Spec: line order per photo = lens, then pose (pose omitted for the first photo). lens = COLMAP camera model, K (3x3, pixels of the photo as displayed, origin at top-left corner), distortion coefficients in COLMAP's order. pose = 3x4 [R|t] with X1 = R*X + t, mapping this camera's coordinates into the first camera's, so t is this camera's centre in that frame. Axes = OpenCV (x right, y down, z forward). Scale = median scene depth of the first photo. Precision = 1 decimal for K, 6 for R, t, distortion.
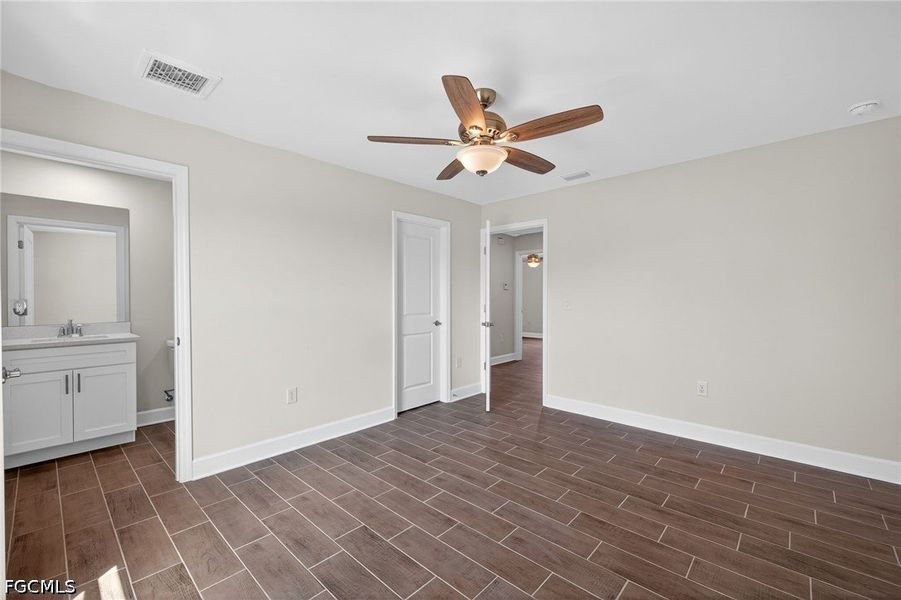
lens RADIAL K [[373.9, 0, 450.5], [0, 373.9, 300.0], [0, 0, 1]] dist [0.001002, 0.000156]
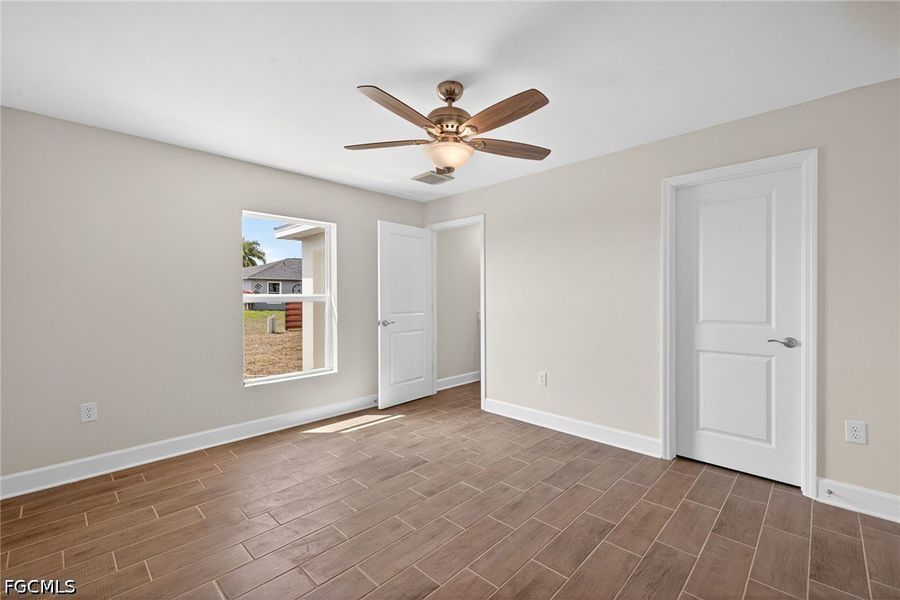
lens RADIAL K [[383.4, 0, 450.0], [0, 383.4, 300.0], [0, 0, 1]] dist [0.018630, -0.000012]
pose [[-0.030774, 0.006150, -0.999507, 0.723312], [-0.002741, 0.999977, 0.006237, -0.004298], [0.999523, 0.002932, -0.030756, 0.675295]]
